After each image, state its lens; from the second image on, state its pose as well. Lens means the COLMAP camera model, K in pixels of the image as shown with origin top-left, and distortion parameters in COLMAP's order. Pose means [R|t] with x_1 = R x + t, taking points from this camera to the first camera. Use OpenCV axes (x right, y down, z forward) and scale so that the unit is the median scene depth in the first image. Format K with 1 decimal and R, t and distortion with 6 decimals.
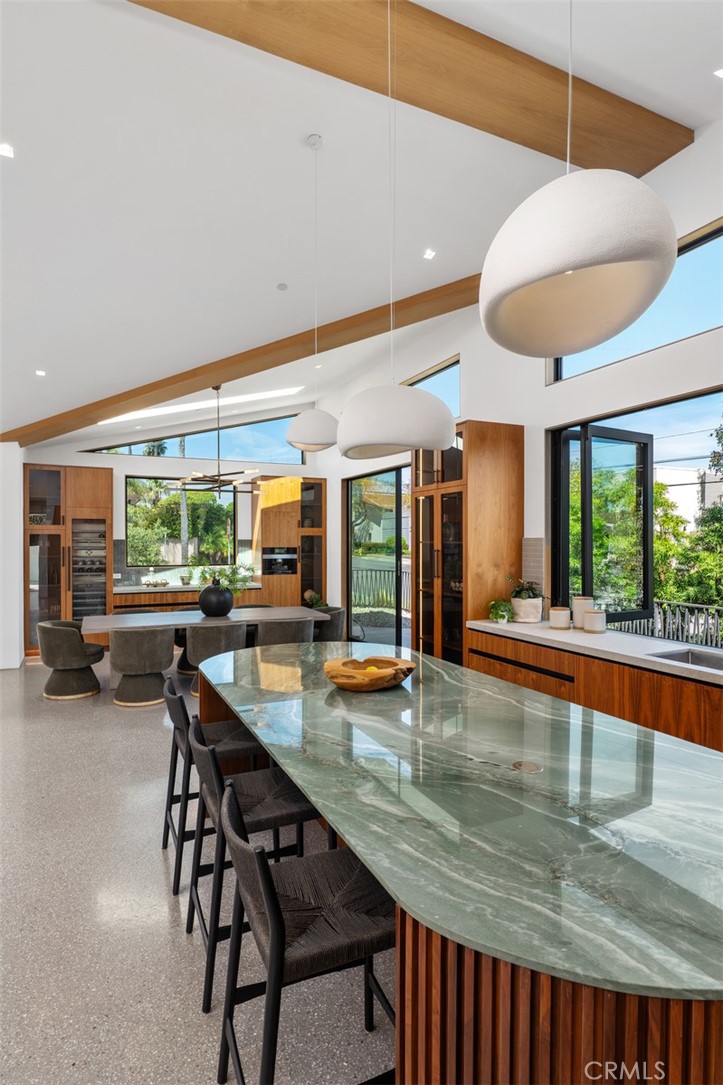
lens RADIAL K [[579.9, 0, 361.5], [0, 579.9, 542.5], [0, 0, 1]] dist [0.000265, -0.000013]
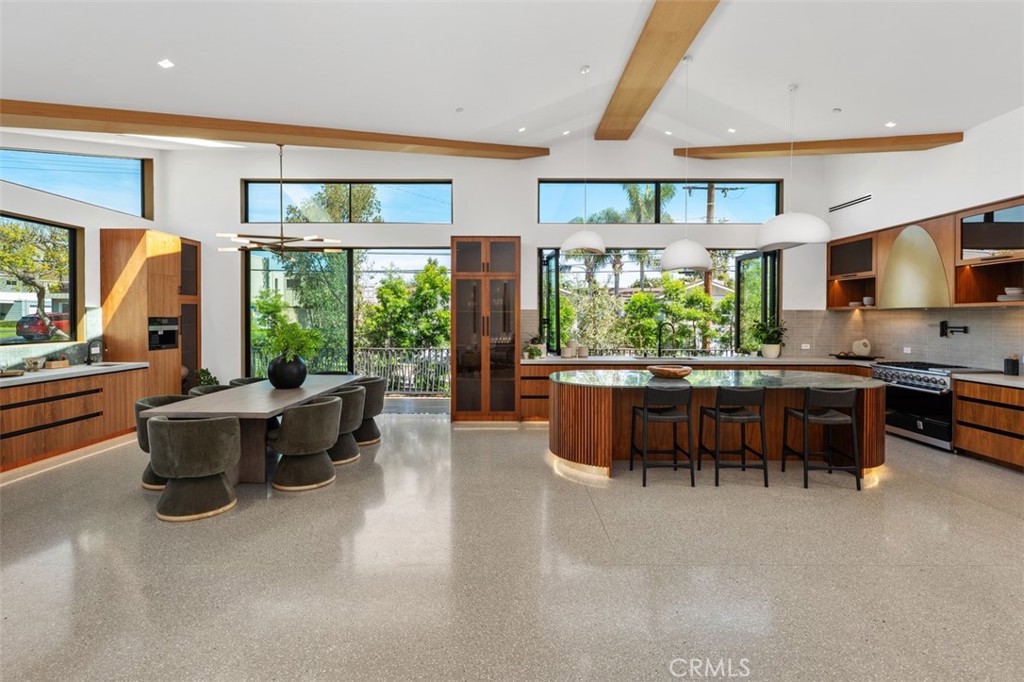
lens RADIAL K [[500.8, 0, 512.5], [0, 500.8, 322.2], [0, 0, 1]] dist [-0.000822, 0.000073]
pose [[0.421329, -0.007617, 0.906876, -0.596802], [0.000010, 0.999965, 0.008394, 0.009472], [-0.906908, -0.003527, 0.421314, 0.234860]]
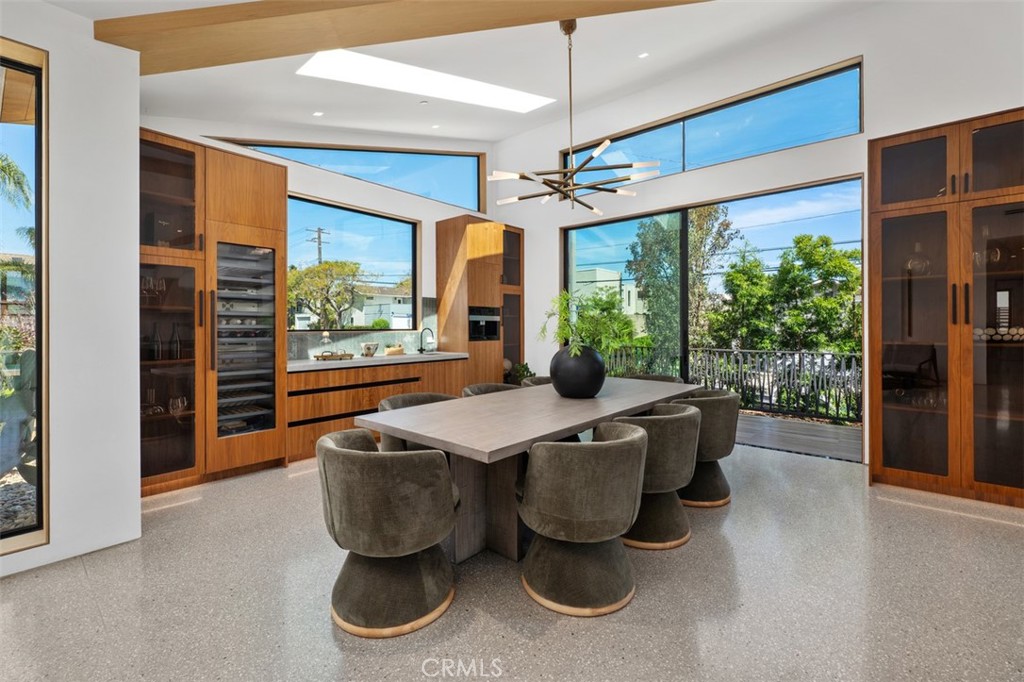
lens RADIAL K [[441.1, 0, 512.5], [0, 441.1, 328.1], [0, 0, 1]] dist [-0.001374, -0.000423]
pose [[0.911006, -0.004074, 0.412374, -0.363478], [0.004441, 0.999990, 0.000067, 0.038490], [-0.412370, 0.001770, 0.911015, 0.431722]]
